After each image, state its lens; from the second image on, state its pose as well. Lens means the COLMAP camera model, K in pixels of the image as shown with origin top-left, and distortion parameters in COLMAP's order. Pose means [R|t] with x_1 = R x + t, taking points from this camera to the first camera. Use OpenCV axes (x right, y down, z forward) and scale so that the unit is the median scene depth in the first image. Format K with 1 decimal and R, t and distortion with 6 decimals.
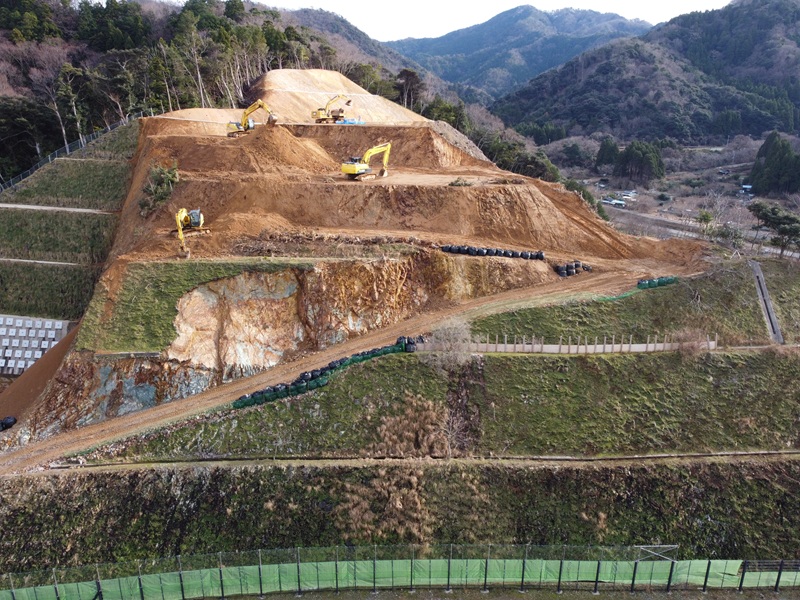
lens RADIAL K [[609.1, 0, 400.0], [0, 609.1, 300.0], [0, 0, 1]] dist [0.008357, 0.000957]
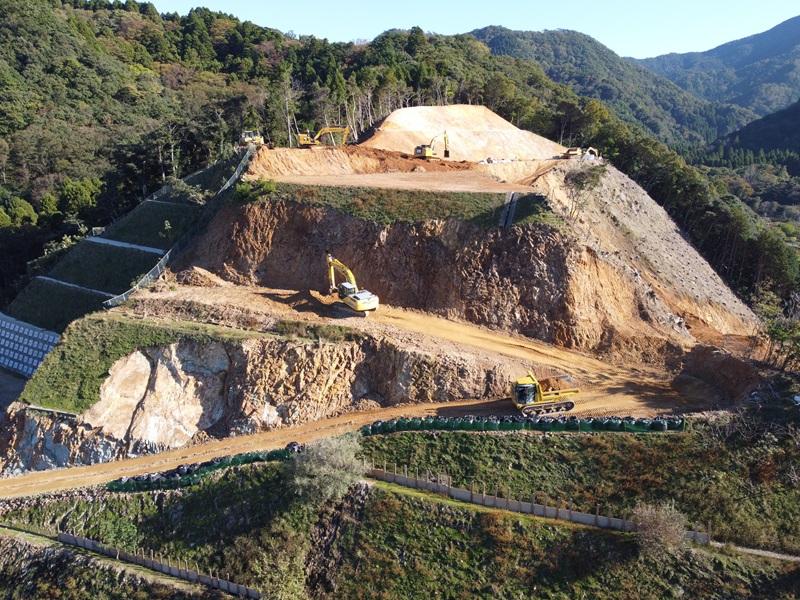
lens RADIAL K [[609.1, 0, 400.0], [0, 609.1, 300.0], [0, 0, 1]] dist [0.008357, 0.000957]
pose [[0.923026, 0.097417, -0.372199, 0.415238], [-0.108908, 0.994002, -0.009919, -0.138147], [0.369001, 0.049691, 0.928100, 0.236457]]
